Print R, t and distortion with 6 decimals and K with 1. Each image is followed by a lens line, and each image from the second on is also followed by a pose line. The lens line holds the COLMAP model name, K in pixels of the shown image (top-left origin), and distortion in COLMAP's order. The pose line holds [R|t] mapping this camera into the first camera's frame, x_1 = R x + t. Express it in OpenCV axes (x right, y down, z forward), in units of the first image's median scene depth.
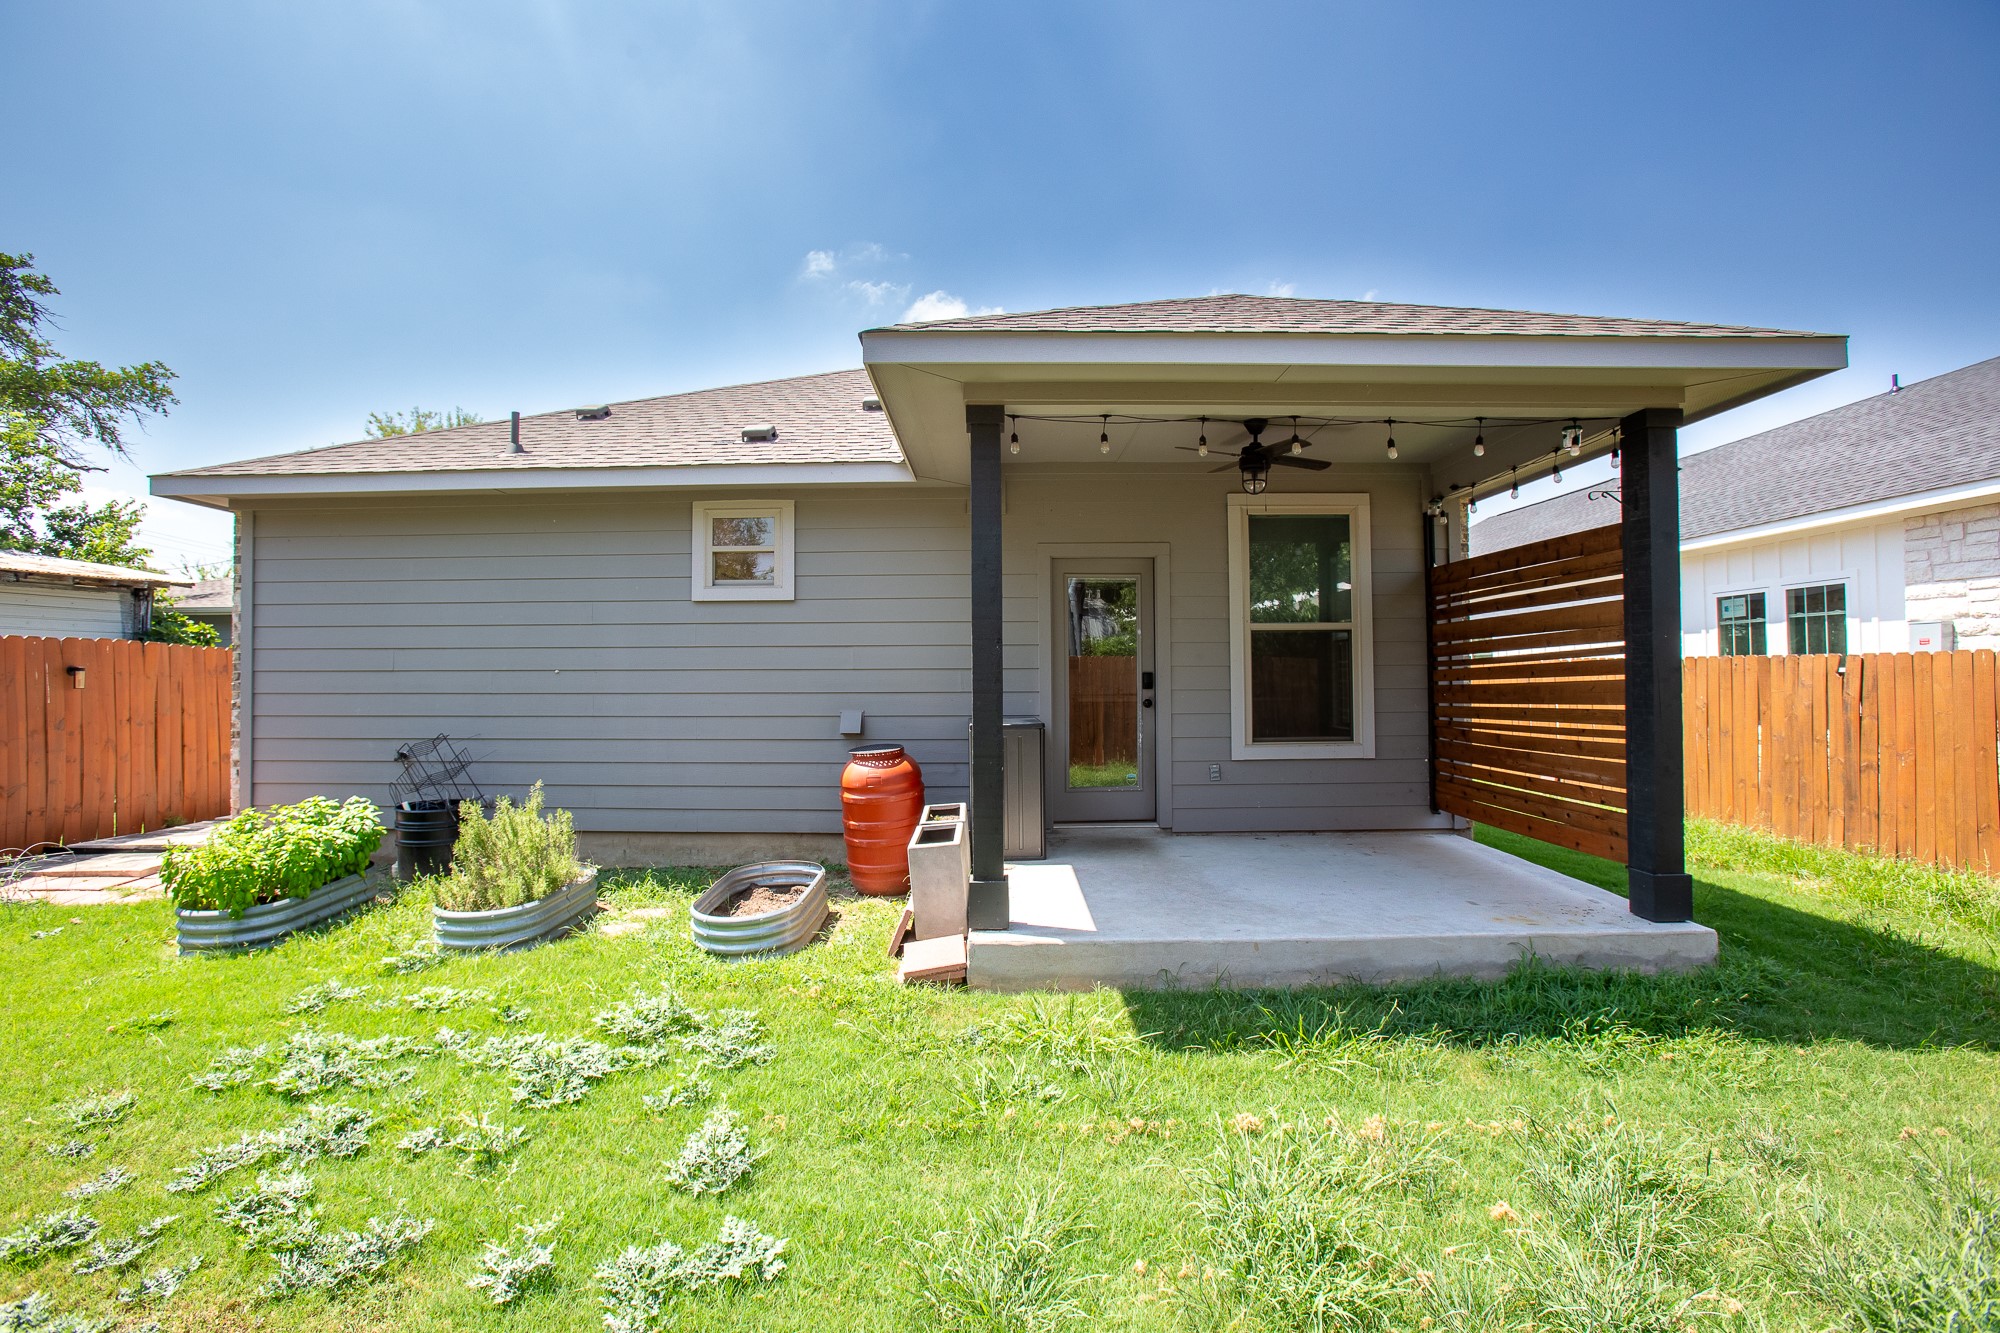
lens RADIAL K [[898.7, 0, 983.3], [0, 898.7, 661.0], [0, 0, 1]] dist [-0.026180, 0.018233]
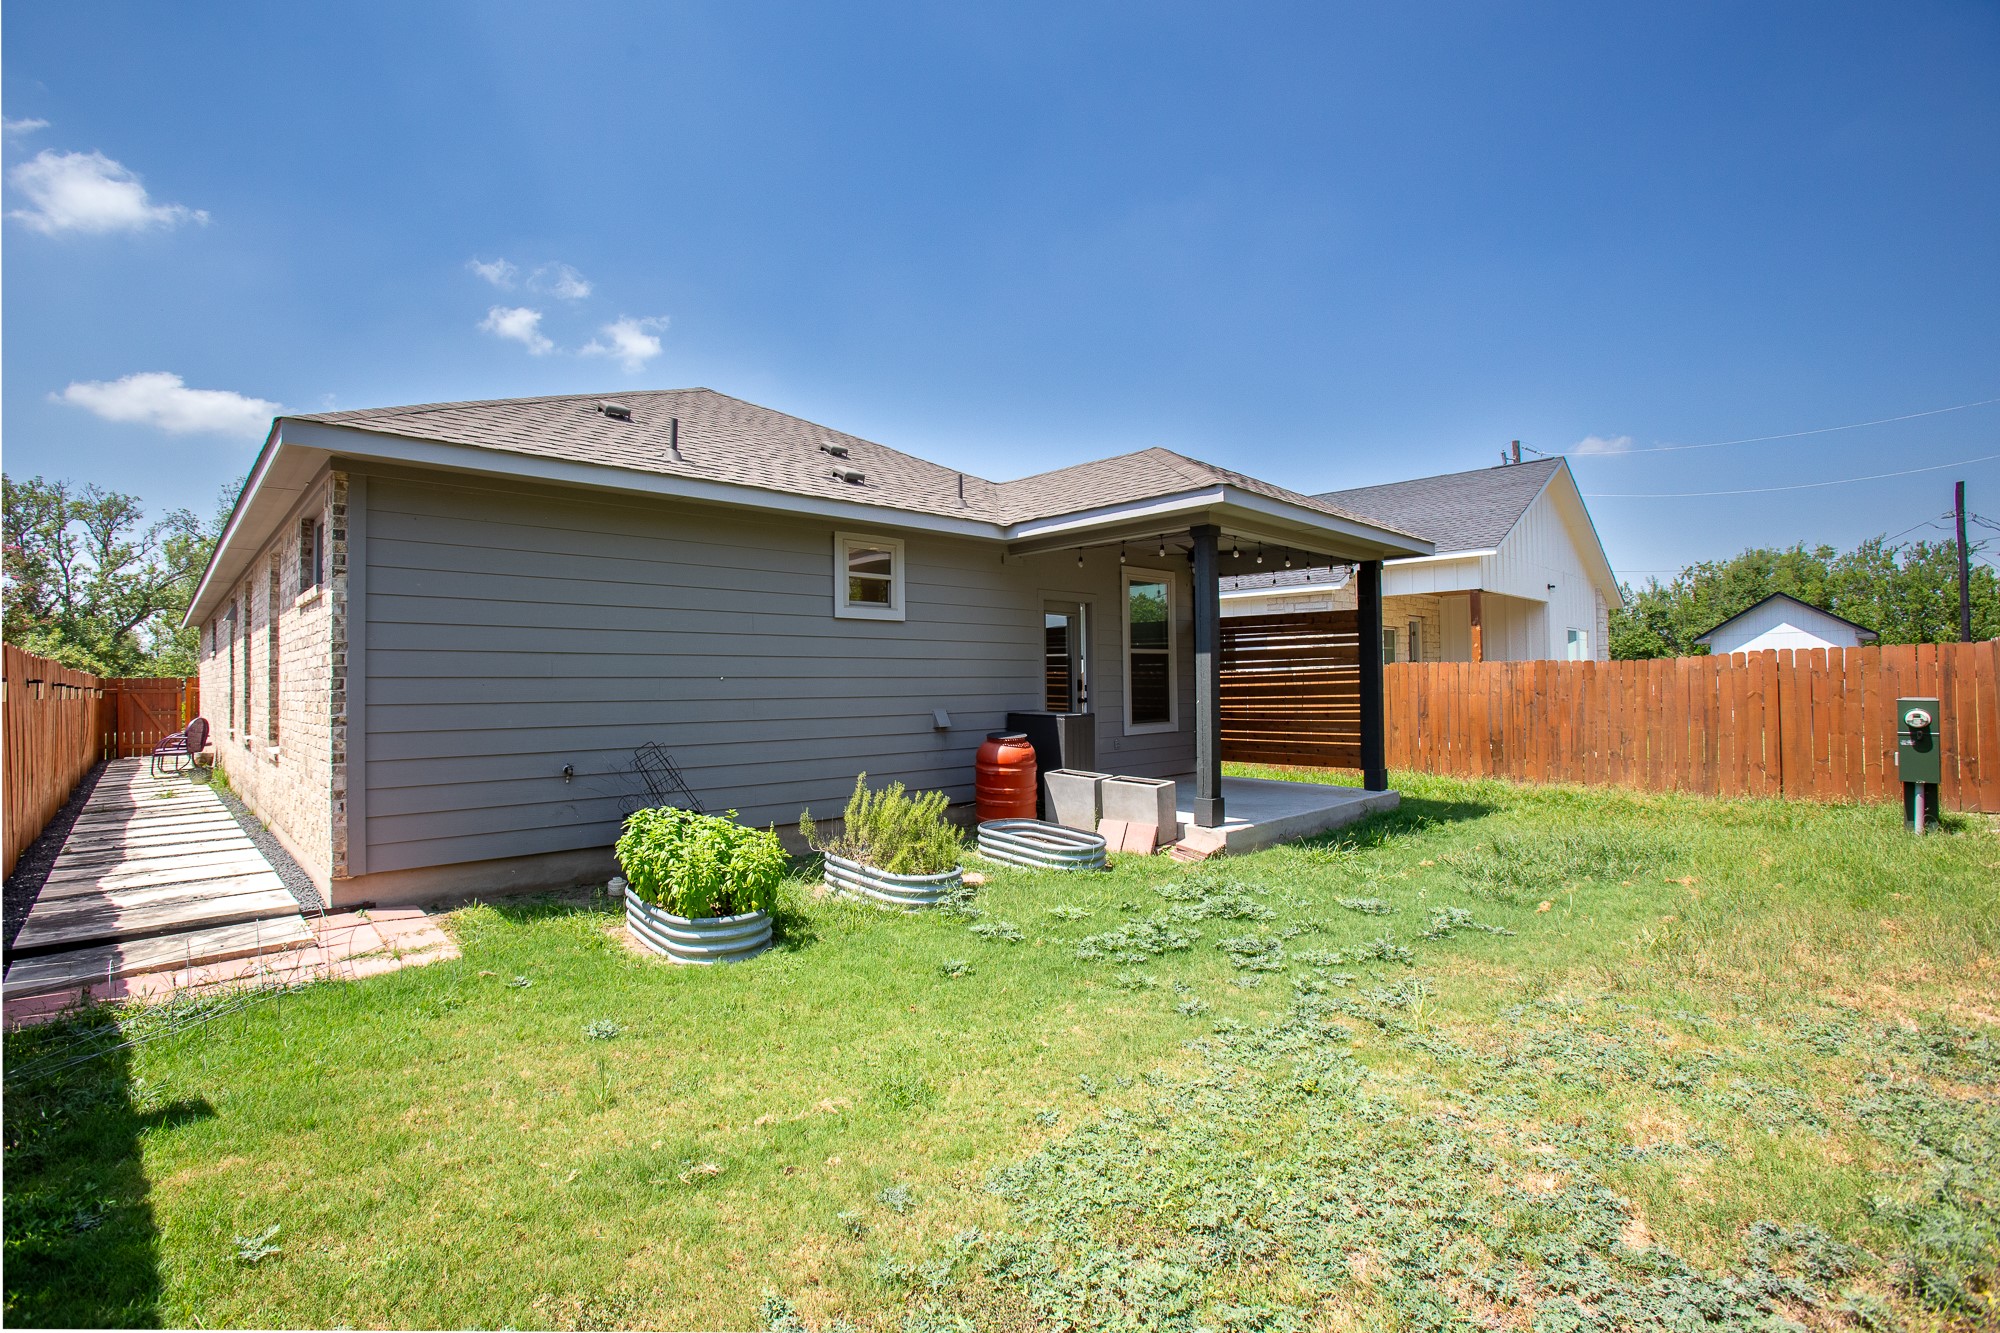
lens RADIAL K [[904.9, 0, 973.1], [0, 904.9, 645.2], [0, 0, 1]] dist [-0.000059, 0.001155]
pose [[0.730487, 0.028143, 0.682346, -0.990648], [-0.004127, 0.999314, -0.036798, 0.010628], [-0.682914, 0.024065, 0.730102, 0.031445]]
